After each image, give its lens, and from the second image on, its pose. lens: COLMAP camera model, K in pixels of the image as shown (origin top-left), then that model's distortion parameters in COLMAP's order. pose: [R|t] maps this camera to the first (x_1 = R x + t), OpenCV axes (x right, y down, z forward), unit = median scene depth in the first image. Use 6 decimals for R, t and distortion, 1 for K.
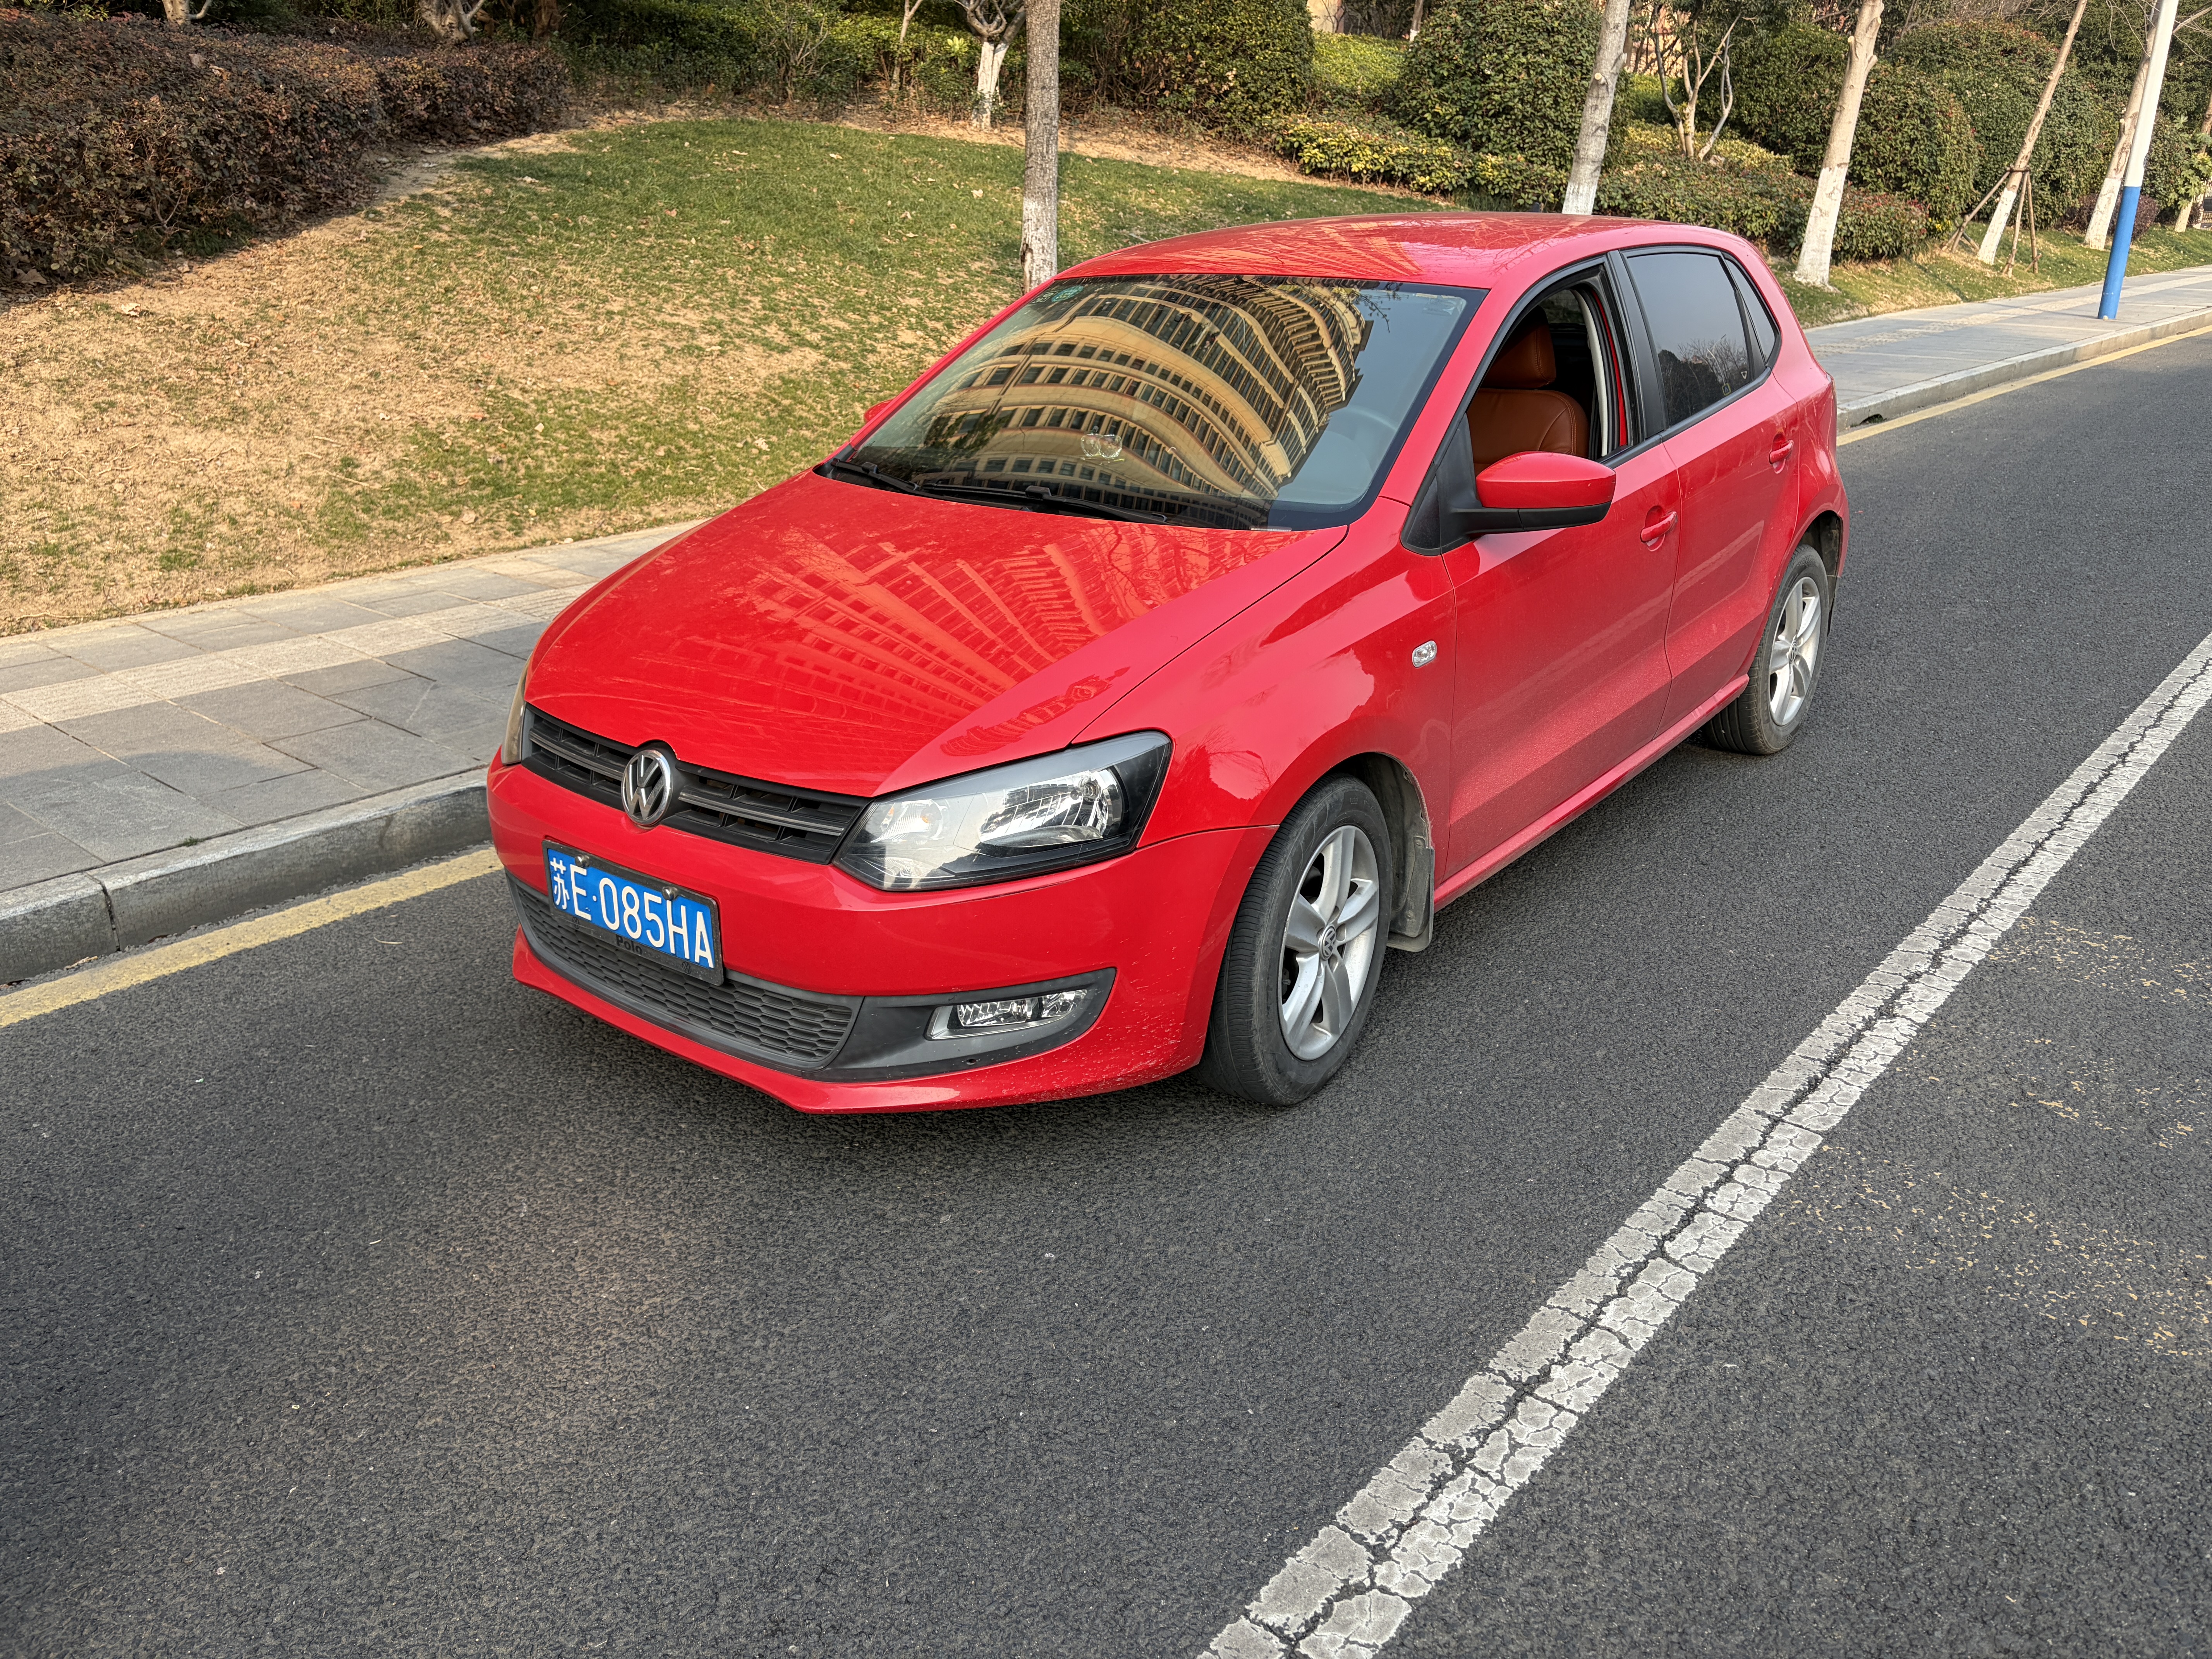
lens RADIAL K [[1692.5, 0, 1103.0], [0, 1692.5, 849.1], [0, 0, 1]] dist [0.040248, 0.001985]
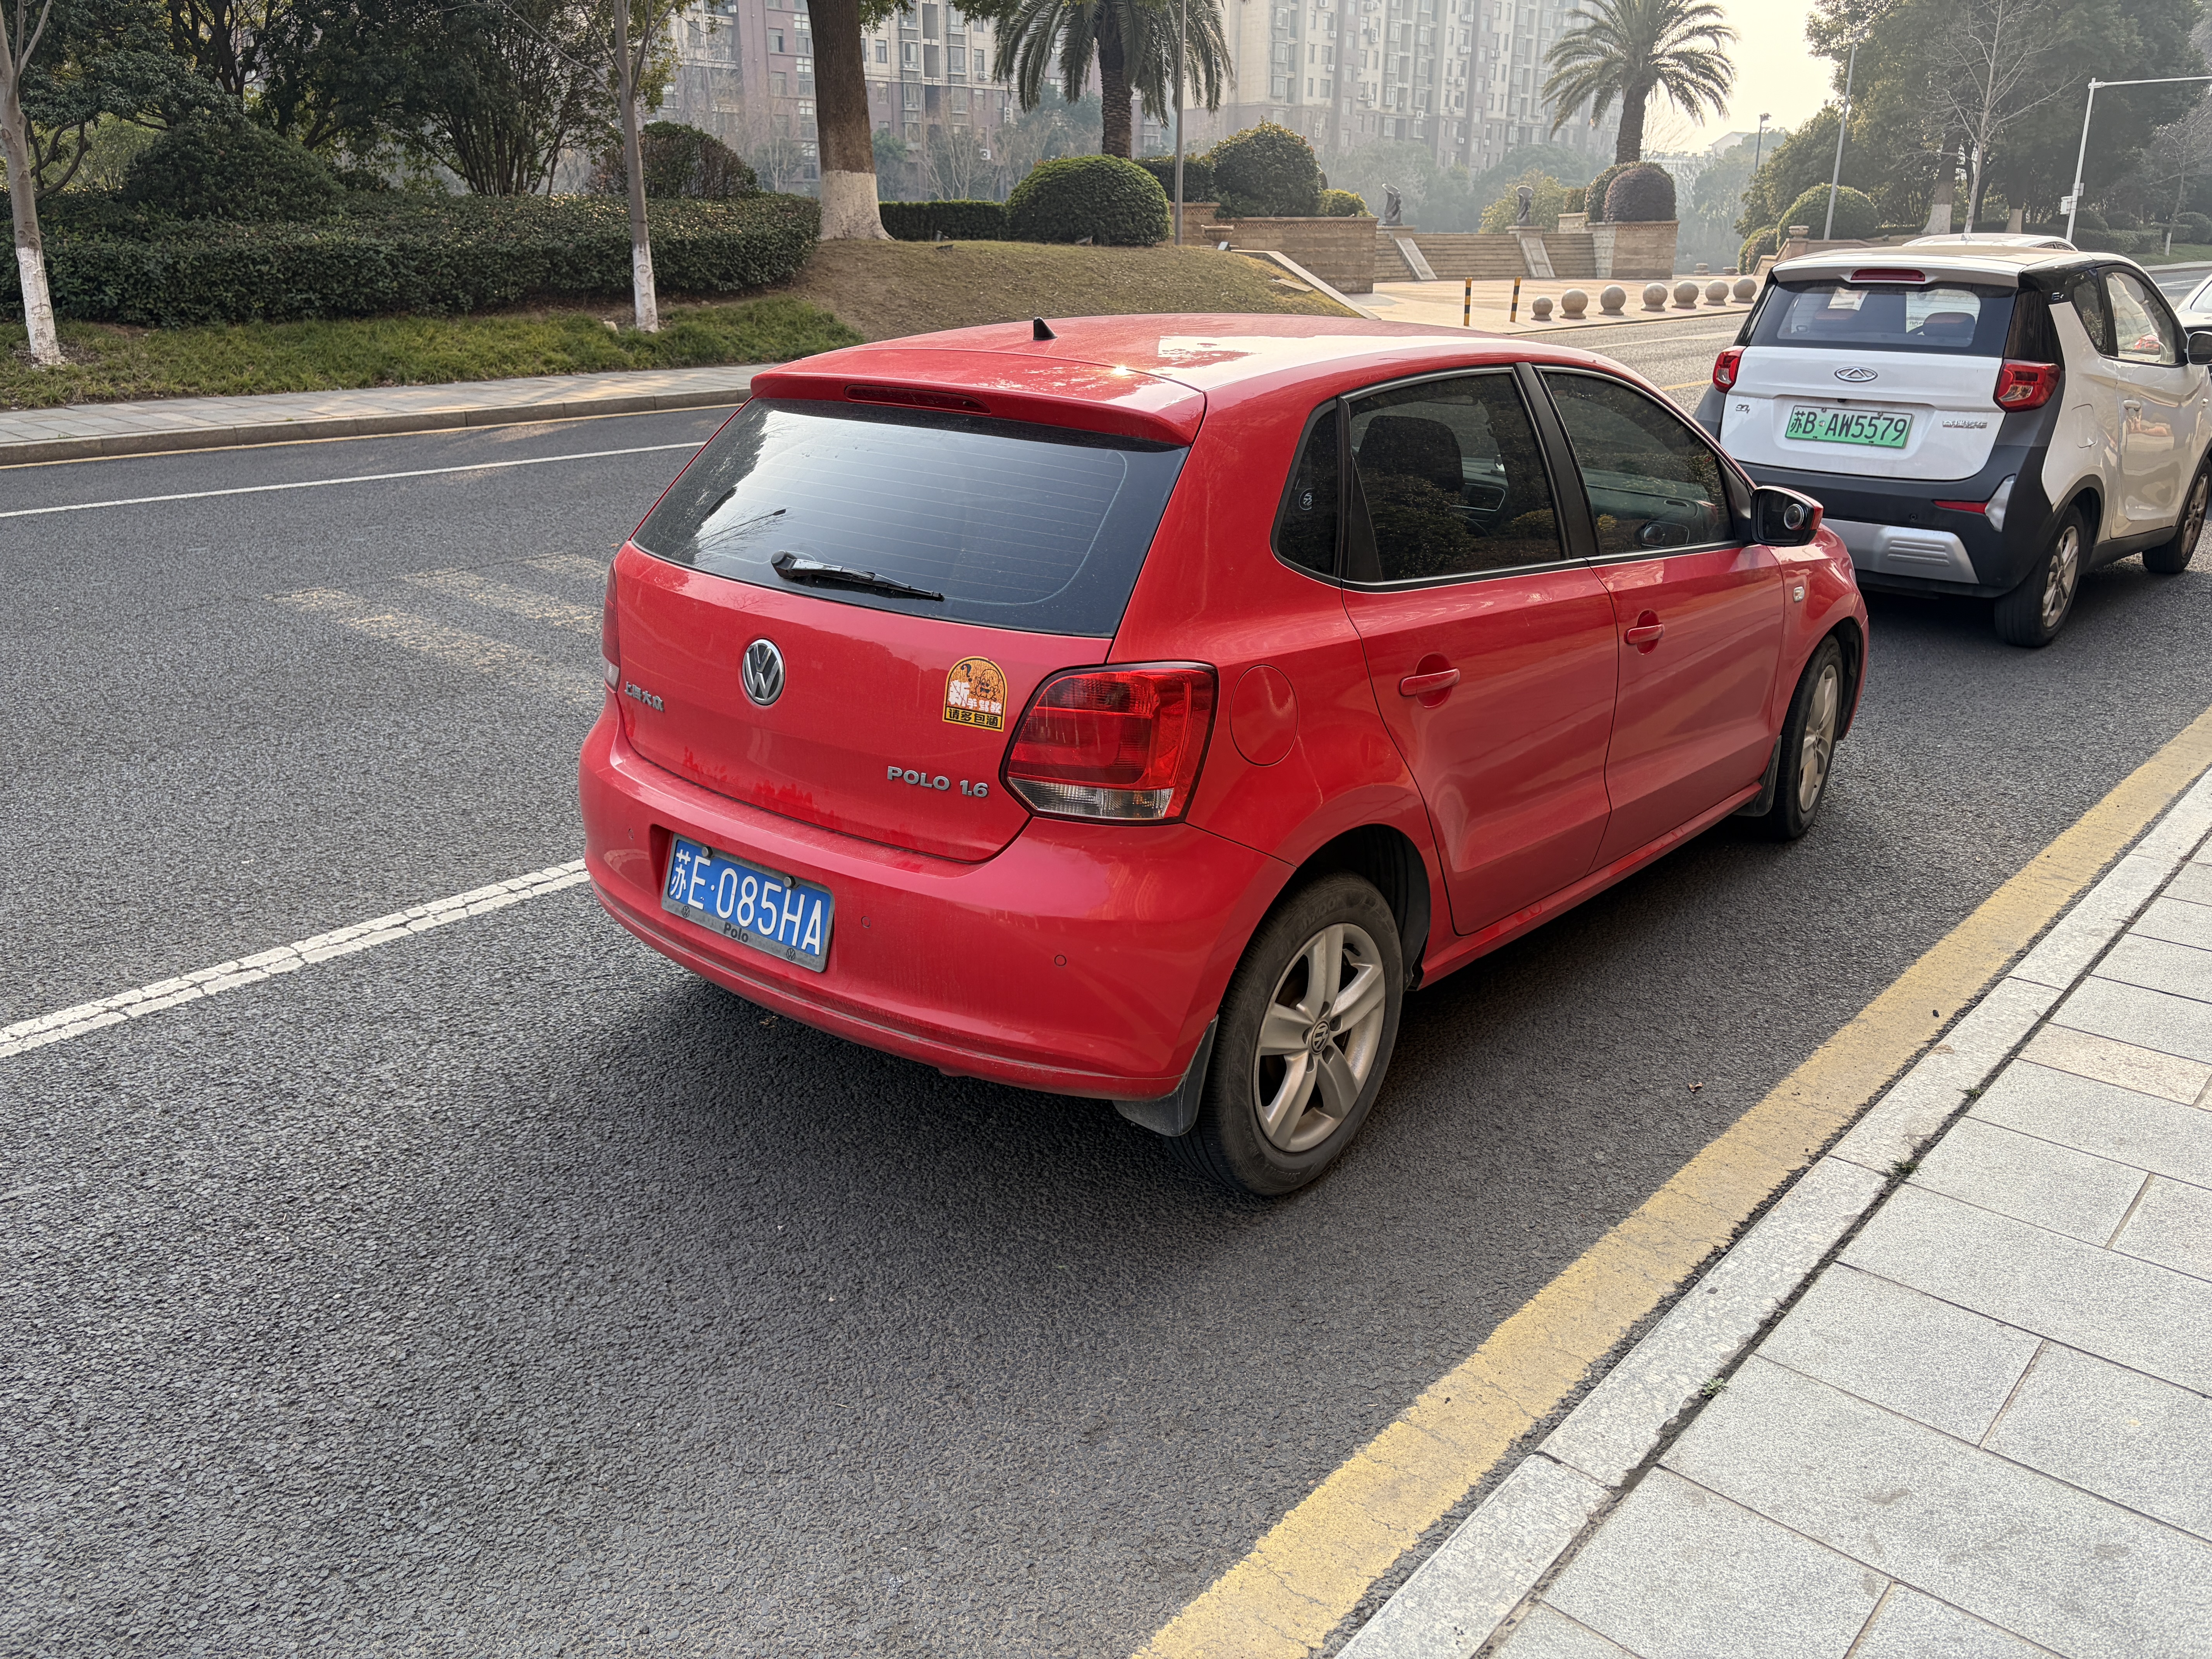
lens RADIAL K [[1692.5, 0, 1103.0], [0, 1692.5, 849.1], [0, 0, 1]] dist [0.040248, 0.001985]
pose [[-0.998956, -0.003245, 0.045569, 0.219242], [0.027653, 0.751045, 0.659671, -0.771048], [-0.036365, 0.660243, -0.750171, 1.901920]]
